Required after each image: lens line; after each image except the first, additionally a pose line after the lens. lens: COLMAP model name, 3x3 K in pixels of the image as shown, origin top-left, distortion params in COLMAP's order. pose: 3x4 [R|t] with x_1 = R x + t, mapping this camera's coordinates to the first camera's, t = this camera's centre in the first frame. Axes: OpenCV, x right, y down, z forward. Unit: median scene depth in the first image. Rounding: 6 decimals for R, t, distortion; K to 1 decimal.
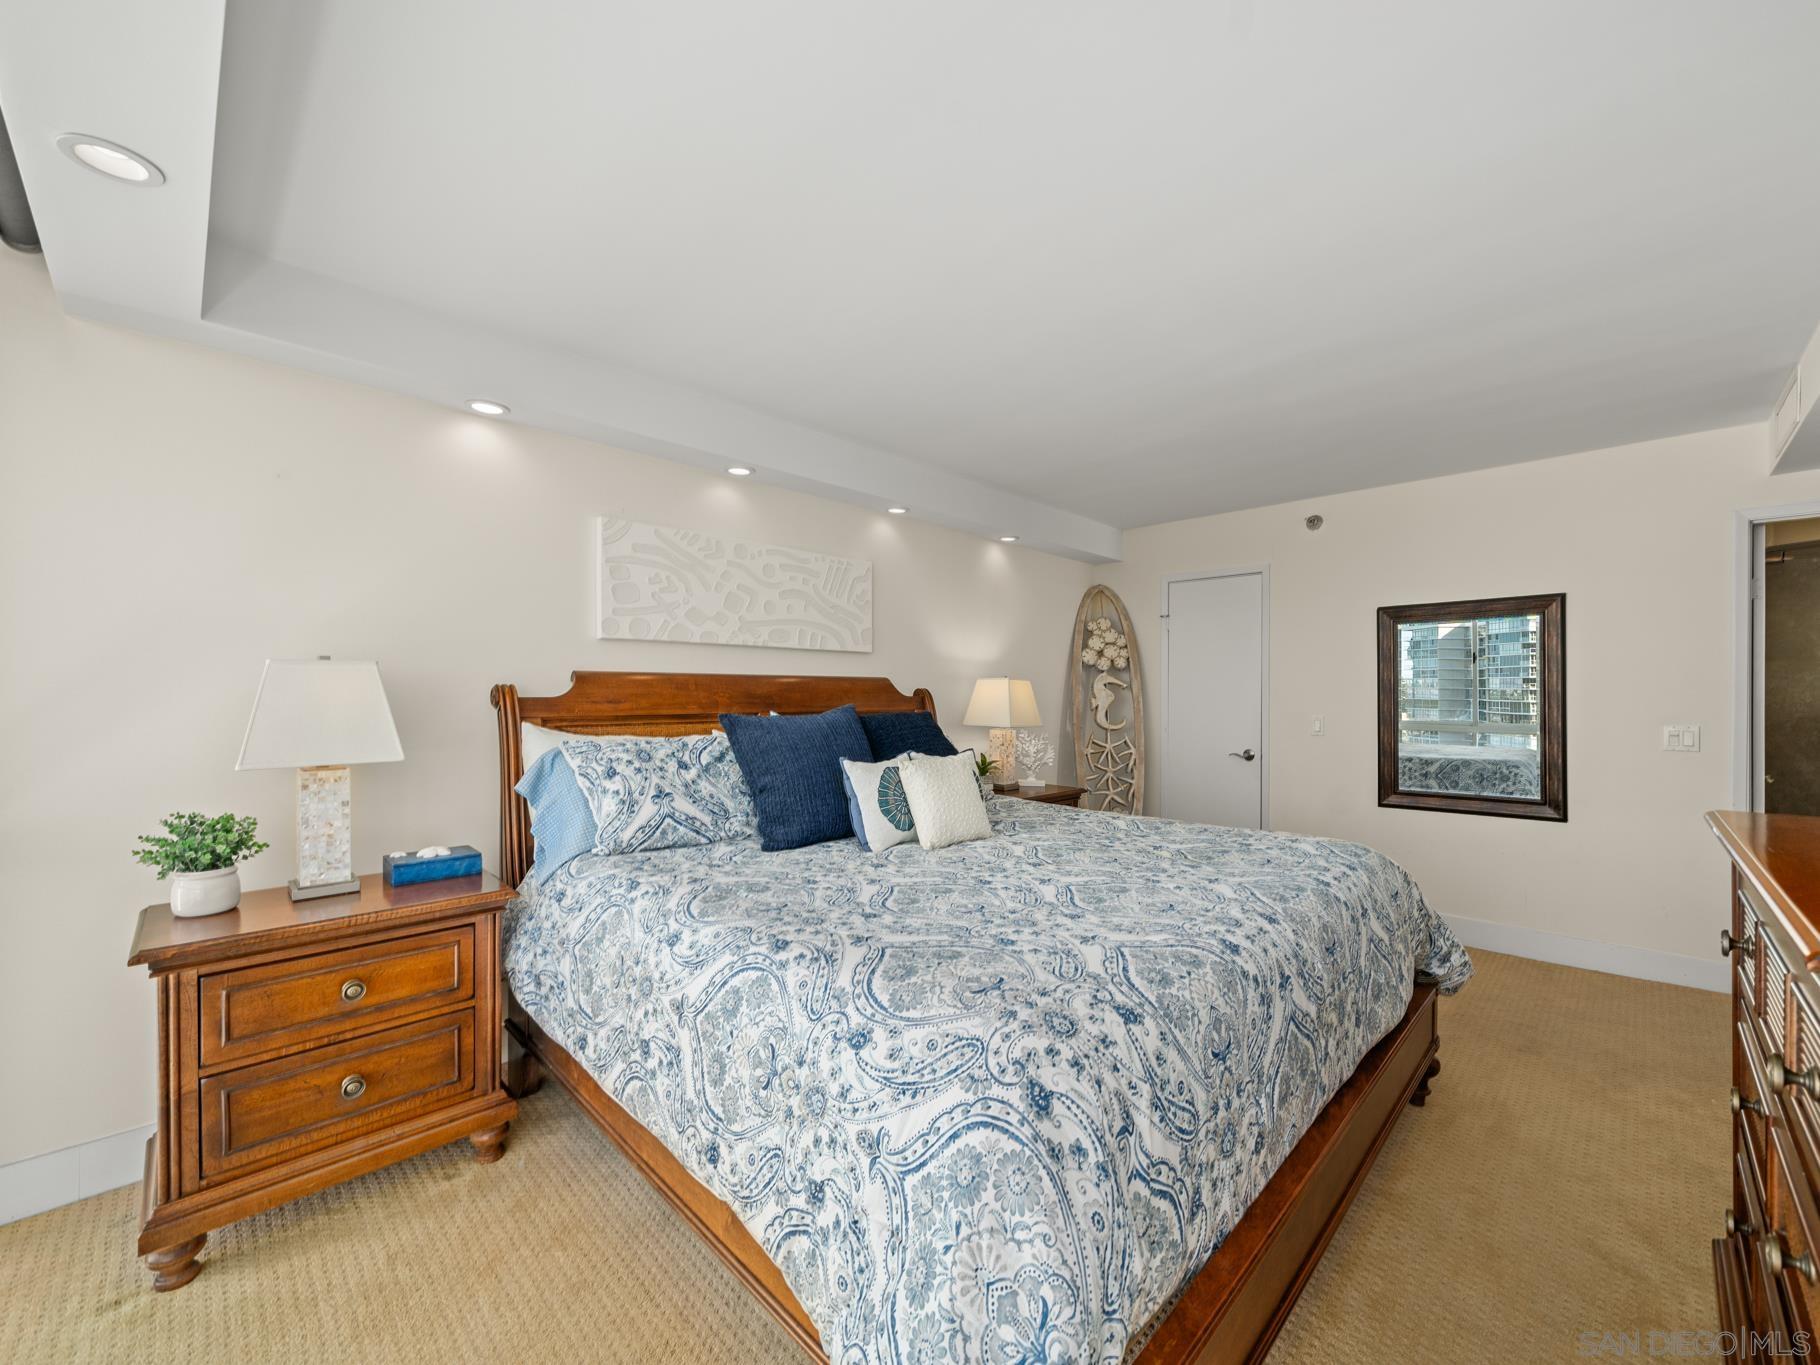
lens RADIAL K [[705.8, 0, 911.7], [0, 705.8, 694.6], [0, 0, 1]] dist [-0.005372, -0.000779]
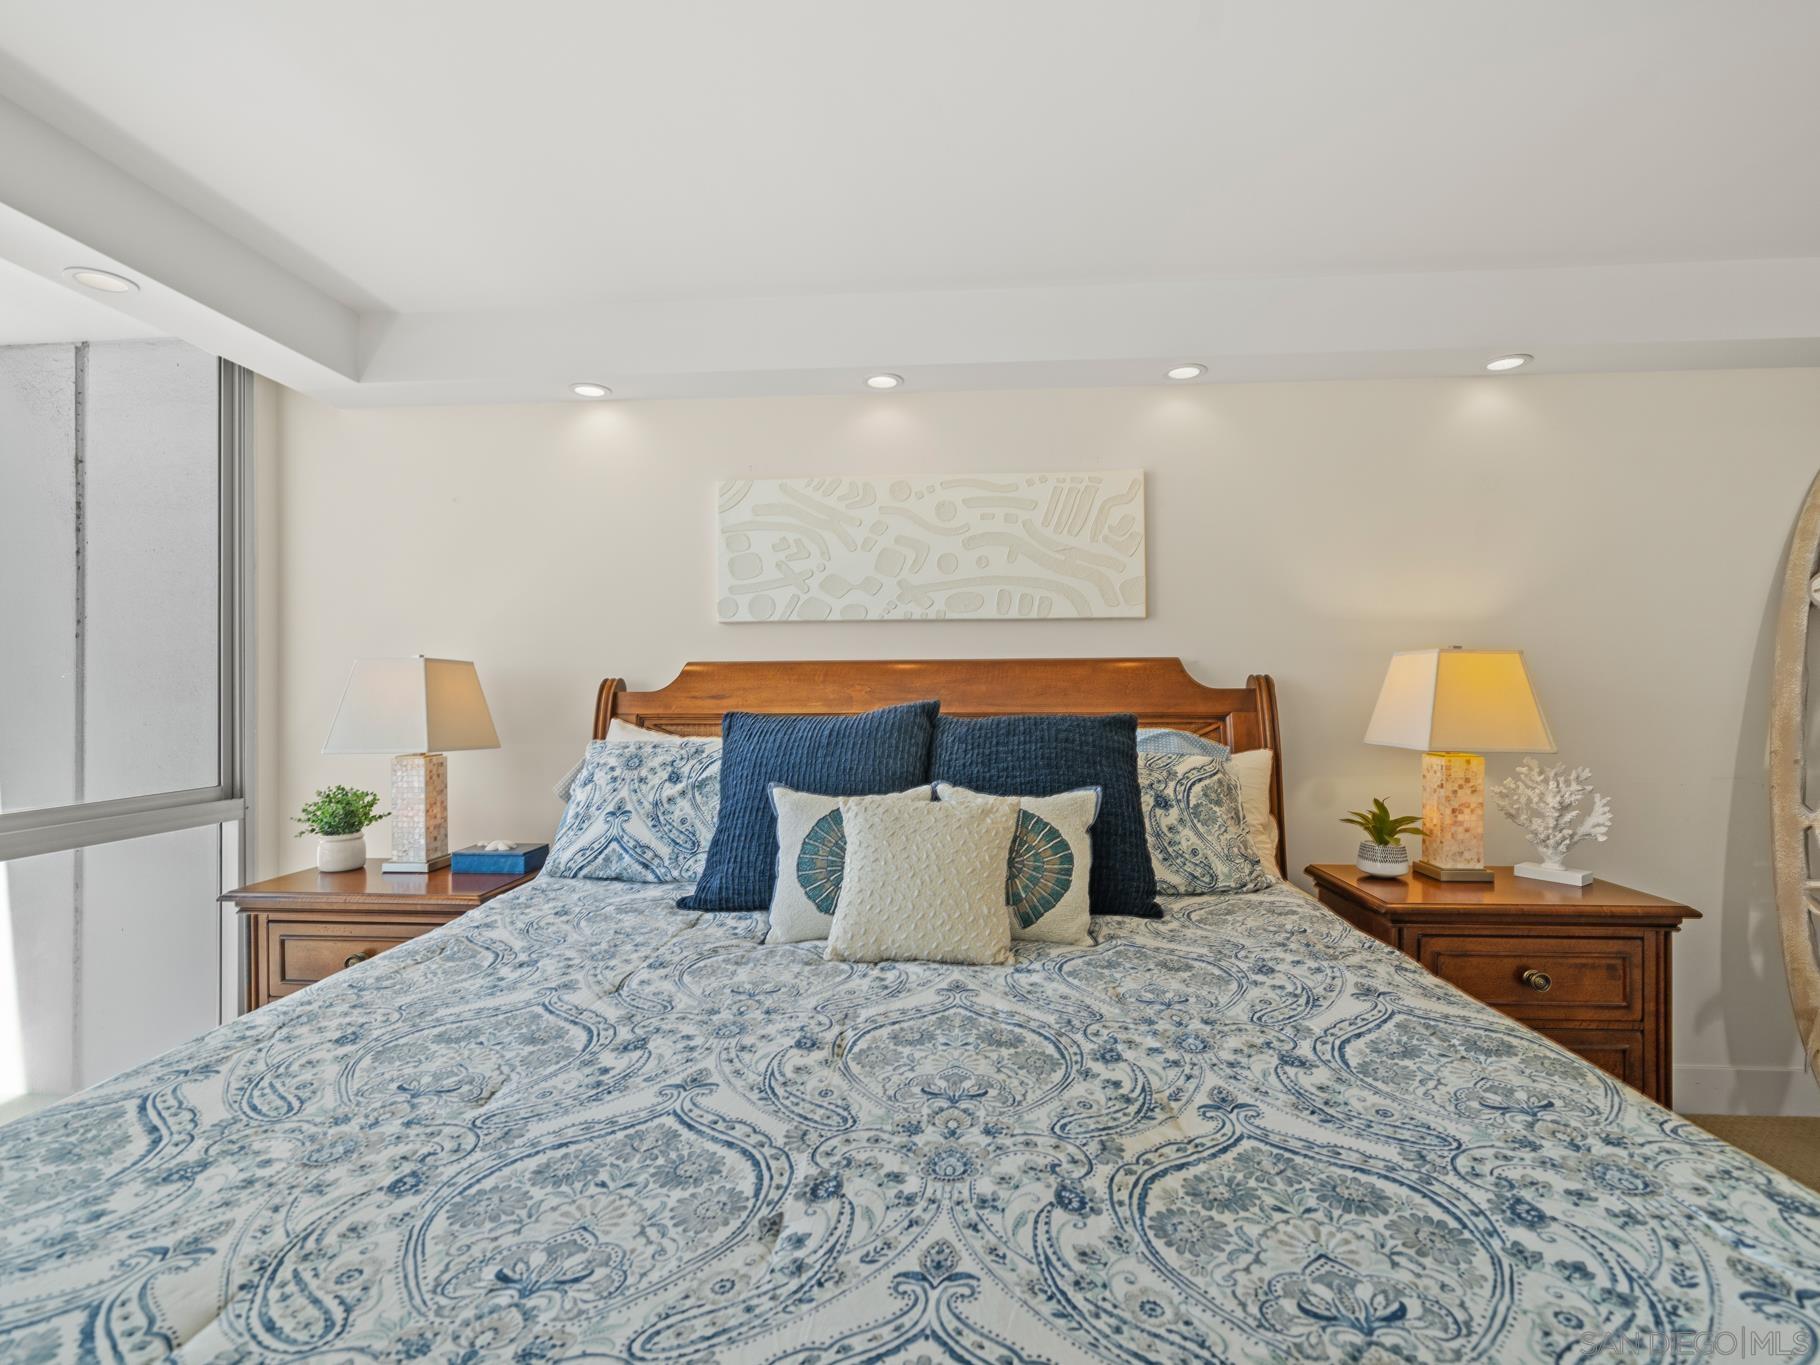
lens RADIAL K [[831.4, 0, 908.7], [0, 831.4, 688.8], [0, 0, 1]] dist [-0.000404, -0.000078]
pose [[0.665535, -0.005194, -0.746349, 0.423016], [0.004920, 0.999985, -0.002572, 0.003944], [0.746351, -0.001961, 0.665550, 0.453702]]
